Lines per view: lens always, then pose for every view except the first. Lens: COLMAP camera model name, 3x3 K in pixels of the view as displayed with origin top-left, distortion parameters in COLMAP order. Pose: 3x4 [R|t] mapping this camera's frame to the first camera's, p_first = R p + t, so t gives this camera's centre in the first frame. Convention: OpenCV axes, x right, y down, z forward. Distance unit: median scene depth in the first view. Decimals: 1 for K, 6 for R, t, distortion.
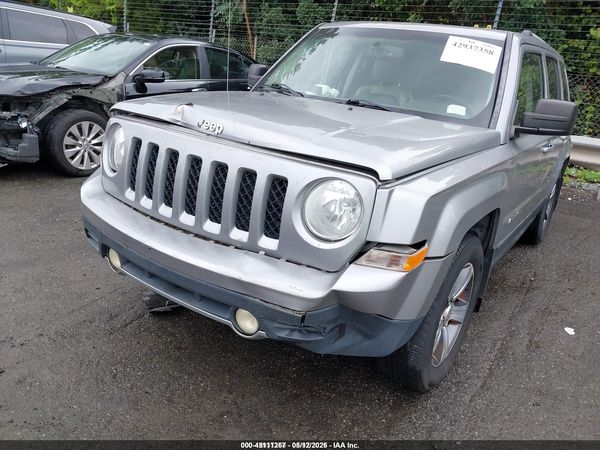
lens RADIAL K [[468.3, 0, 317.4], [0, 468.3, 224.1], [0, 0, 1]] dist [0.056105, -0.067492]
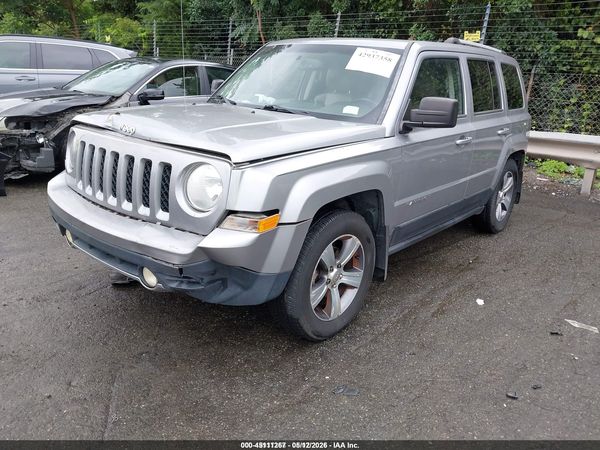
lens RADIAL K [[463.6, 0, 317.2], [0, 463.6, 225.5], [0, 0, 1]] dist [0.060055, -0.077375]
pose [[0.995555, -0.021390, -0.091720, 0.290700], [0.019642, 0.999609, -0.019911, 0.067714], [0.092110, 0.018021, 0.995586, -0.164025]]
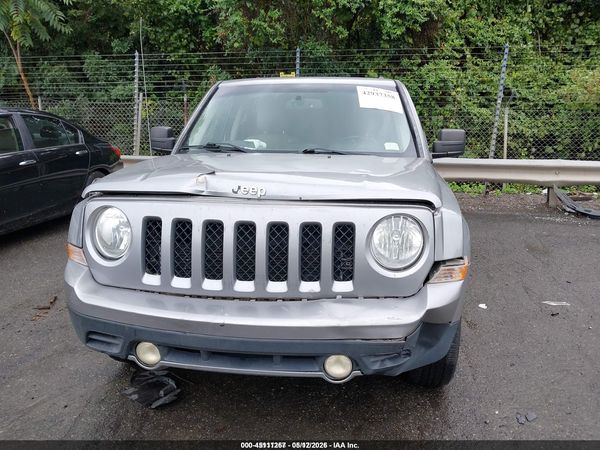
lens RADIAL K [[463.6, 0, 317.2], [0, 463.6, 225.5], [0, 0, 1]] dist [0.060055, -0.077375]
pose [[0.886610, -0.196011, 0.418930, -0.379081], [0.229780, 0.972743, -0.031168, -0.050045], [-0.401402, 0.123895, 0.907483, 0.031388]]
